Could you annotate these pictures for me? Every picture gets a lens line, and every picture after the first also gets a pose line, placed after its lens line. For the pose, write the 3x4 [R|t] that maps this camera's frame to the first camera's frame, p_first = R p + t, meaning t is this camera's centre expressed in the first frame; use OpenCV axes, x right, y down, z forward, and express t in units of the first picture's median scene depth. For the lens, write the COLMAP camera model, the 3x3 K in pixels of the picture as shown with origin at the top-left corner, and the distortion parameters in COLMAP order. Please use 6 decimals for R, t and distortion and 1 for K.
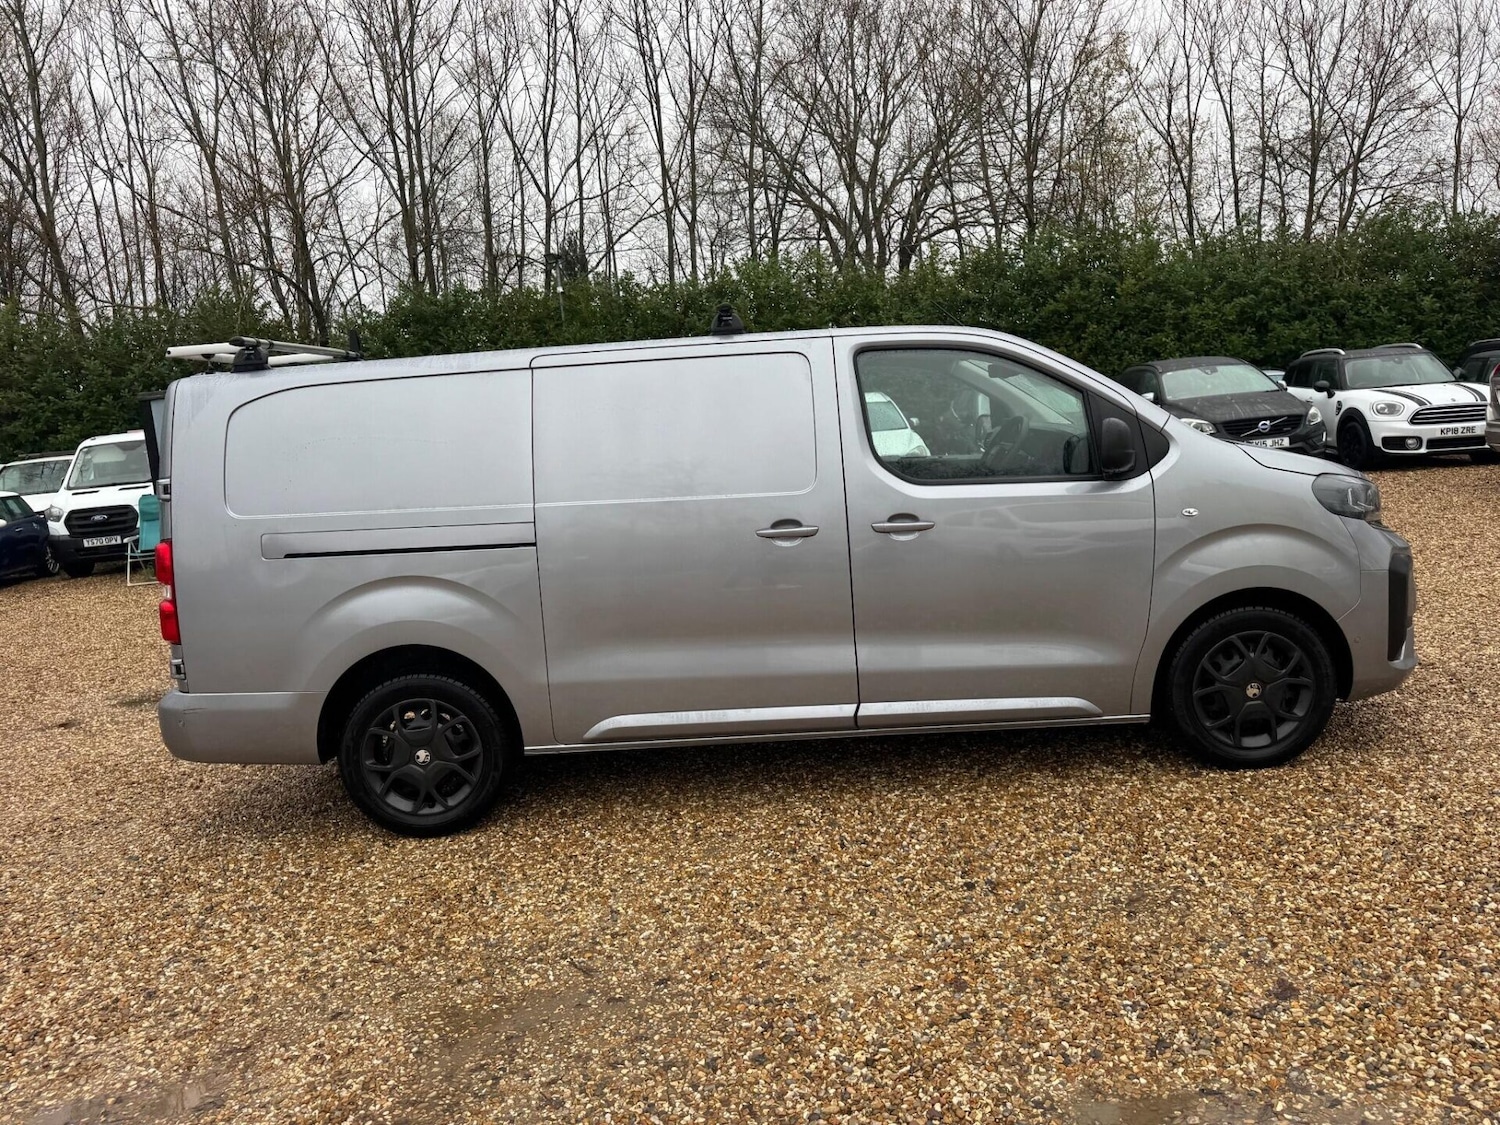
lens RADIAL K [[1126.7, 0, 748.7], [0, 1126.7, 558.1], [0, 0, 1]] dist [0.029055, -0.032568]
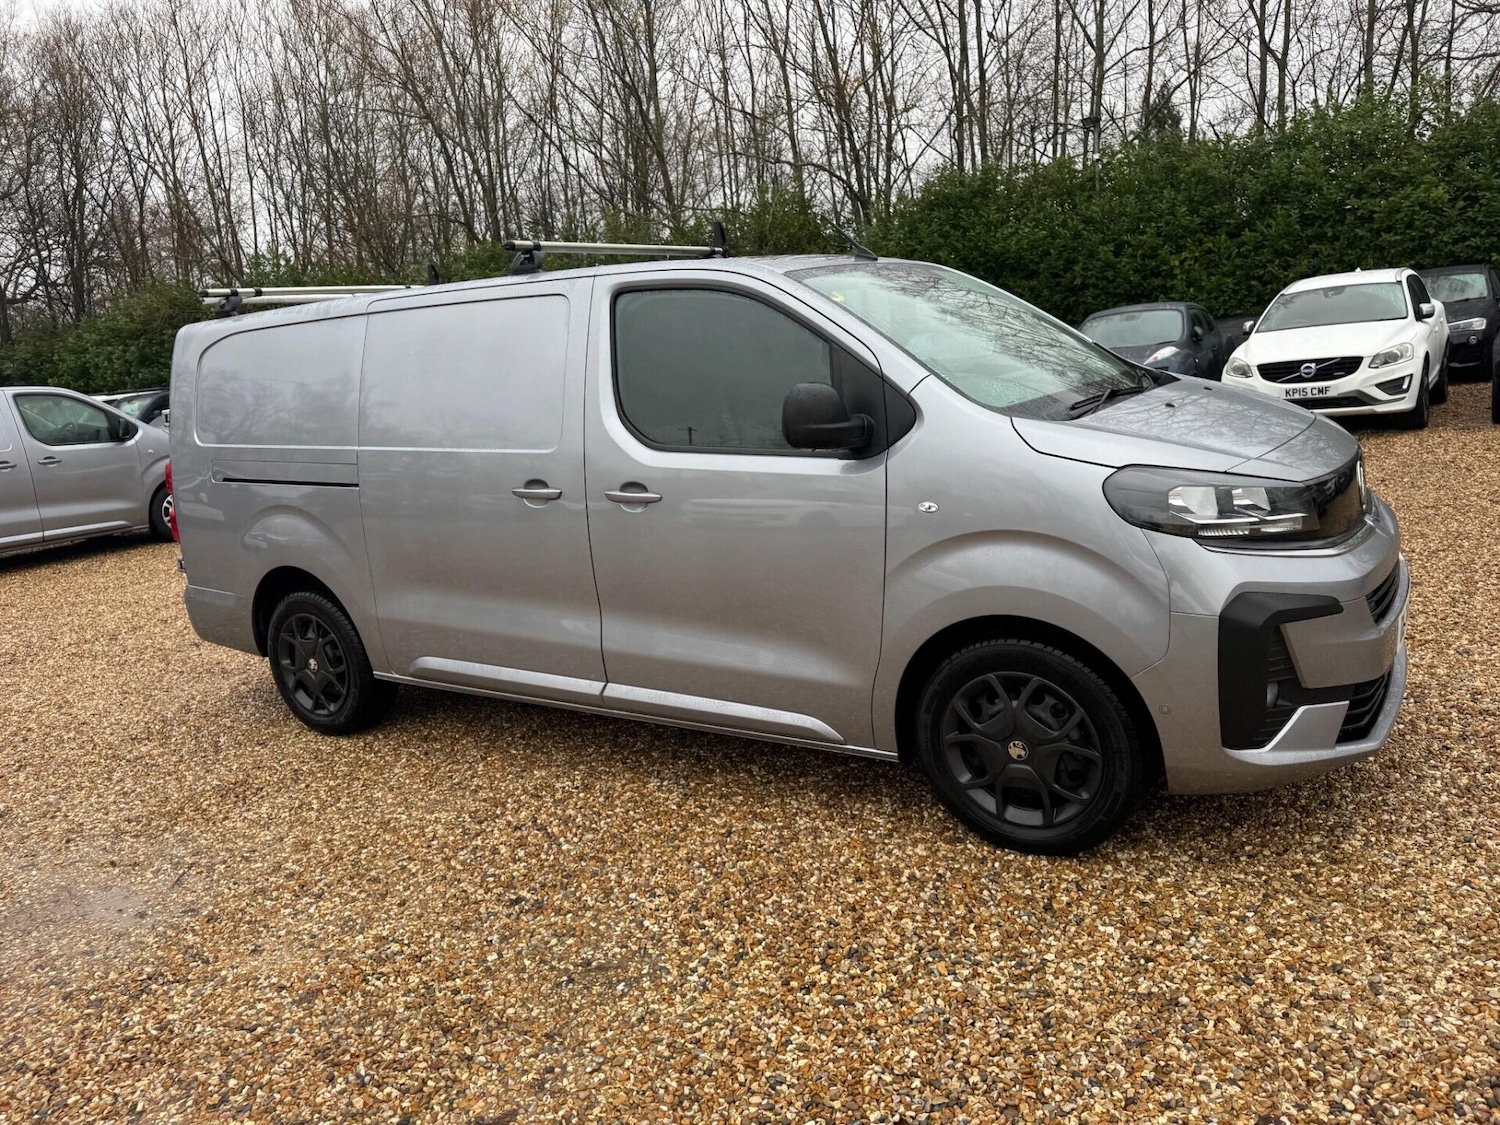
lens RADIAL K [[1132.2, 0, 749.7], [0, 1132.2, 568.9], [0, 0, 1]] dist [0.023829, -0.028983]
pose [[0.840231, 0.111608, -0.530618, 0.681036], [-0.048540, 0.990140, 0.131399, -0.091238], [0.540051, -0.084649, 0.837364, 0.293495]]
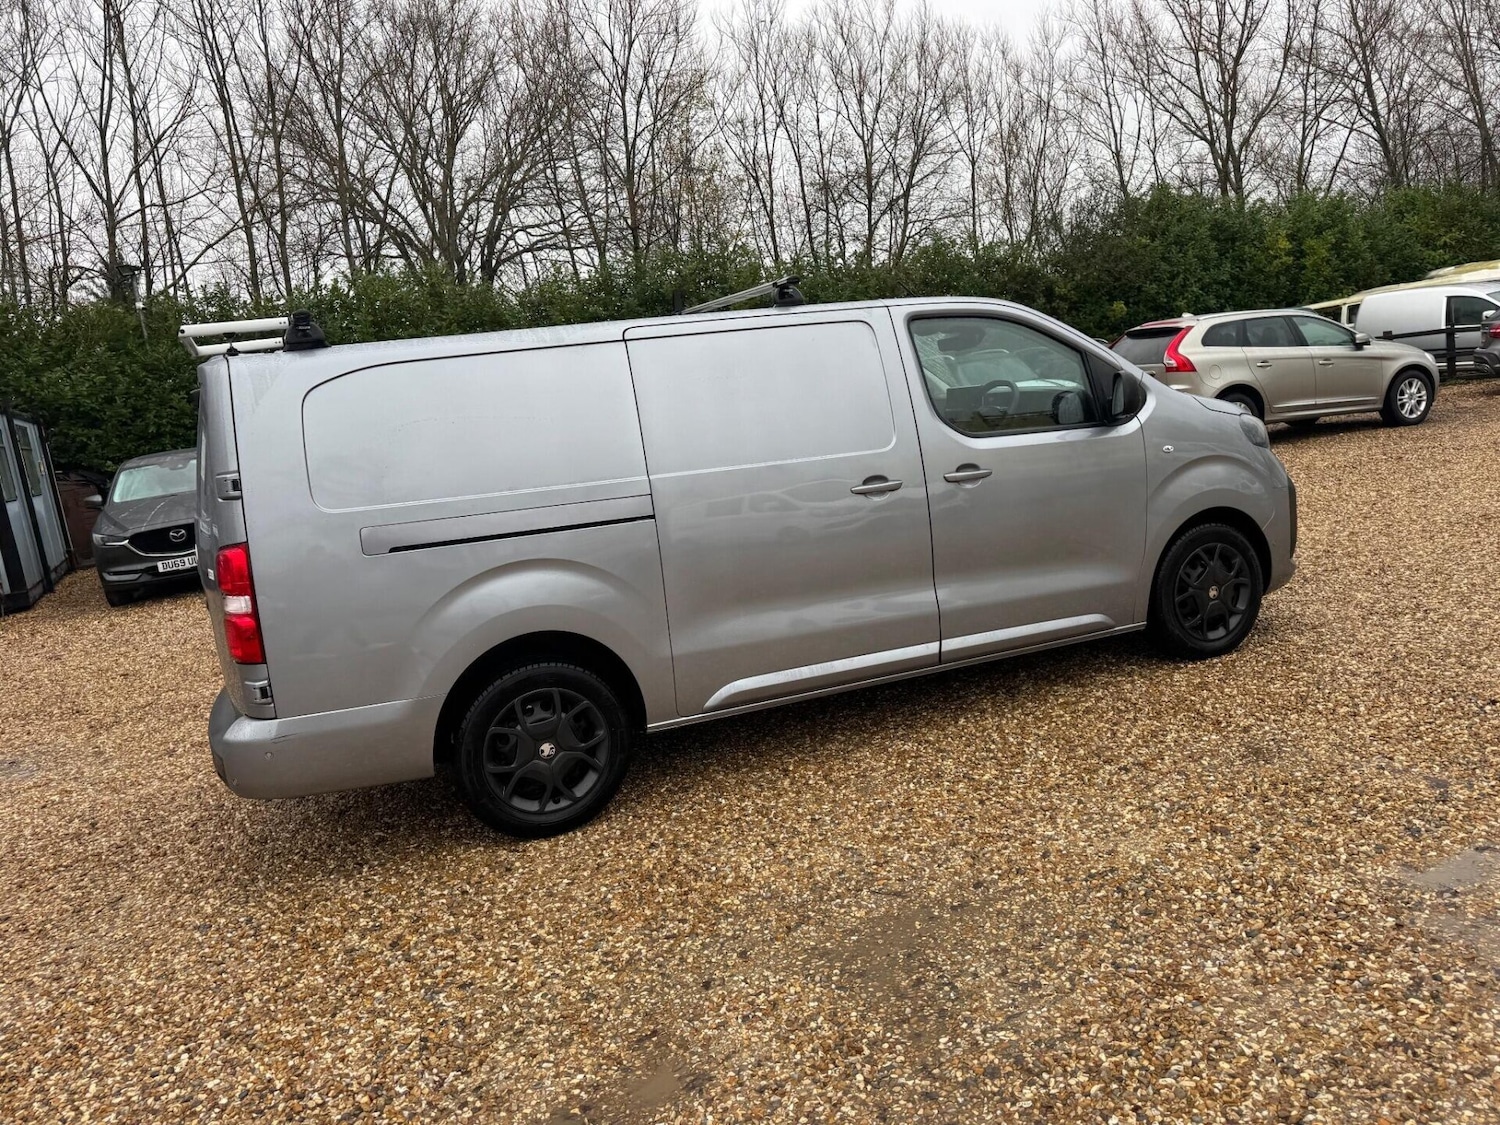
lens RADIAL K [[1119.4, 0, 749.5], [0, 1119.4, 555.5], [0, 0, 1]] dist [0.040221, -0.051809]
pose [[0.920340, -0.088048, 0.381079, -0.481674], [0.097047, 0.995270, -0.004420, 0.033878], [-0.378887, 0.041050, 0.924532, 0.060110]]
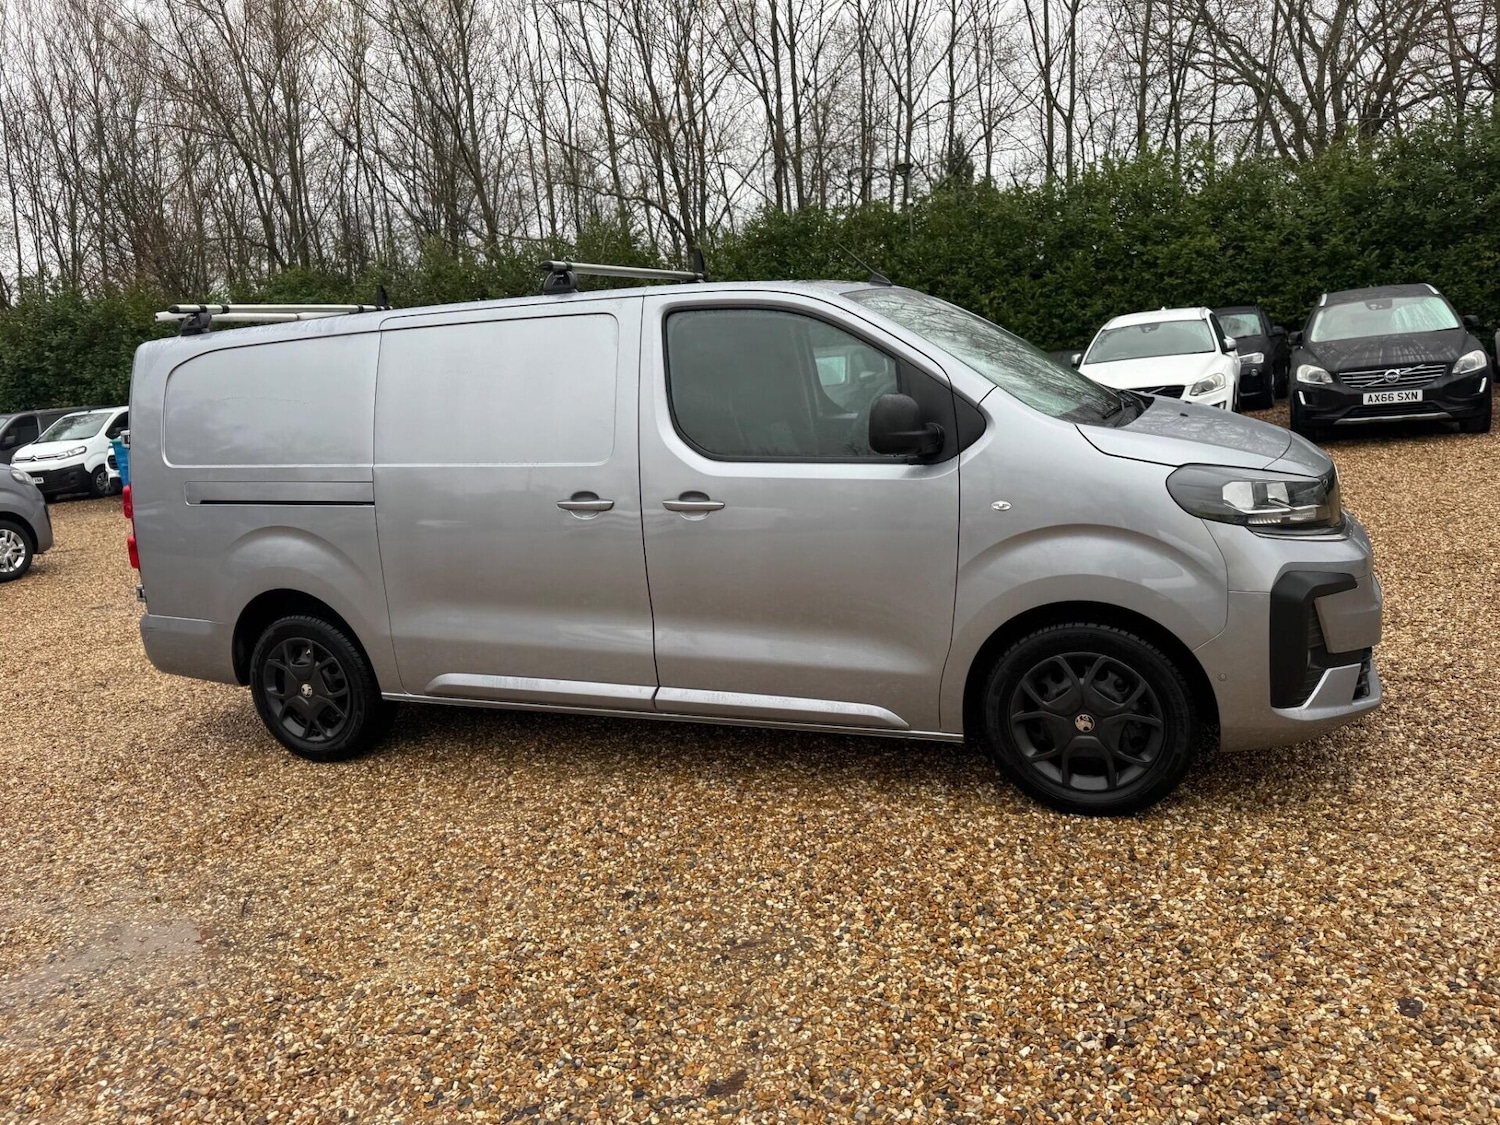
lens RADIAL K [[1132.2, 0, 749.7], [0, 1132.2, 568.9], [0, 0, 1]] dist [0.023829, -0.028983]
pose [[0.924625, 0.072938, -0.373831, 0.522772], [-0.039962, 0.994653, 0.095224, -0.065189], [0.378777, -0.073107, 0.922596, 0.151012]]
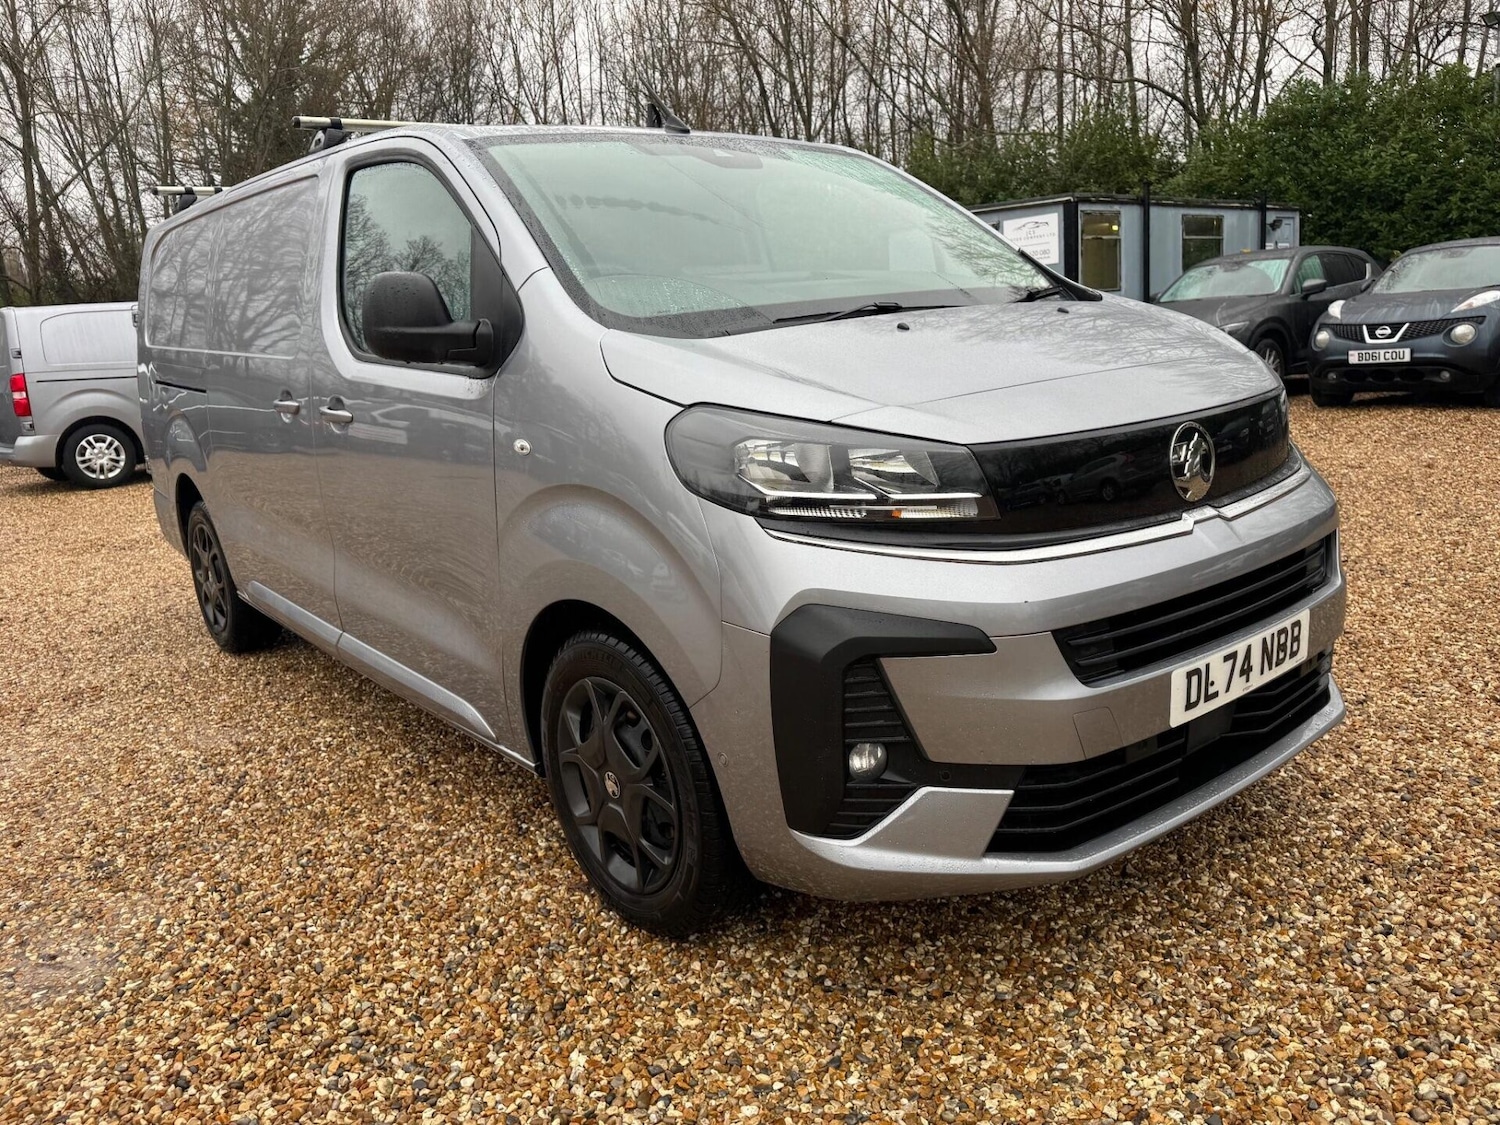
lens RADIAL K [[1136.1, 0, 750.8], [0, 1136.1, 562.2], [0, 0, 1]] dist [0.012629, -0.014749]
pose [[0.628362, 0.206625, -0.749978, 0.880039], [-0.090735, 0.976967, 0.193141, -0.101567], [0.772611, -0.053313, 0.632637, 0.713671]]
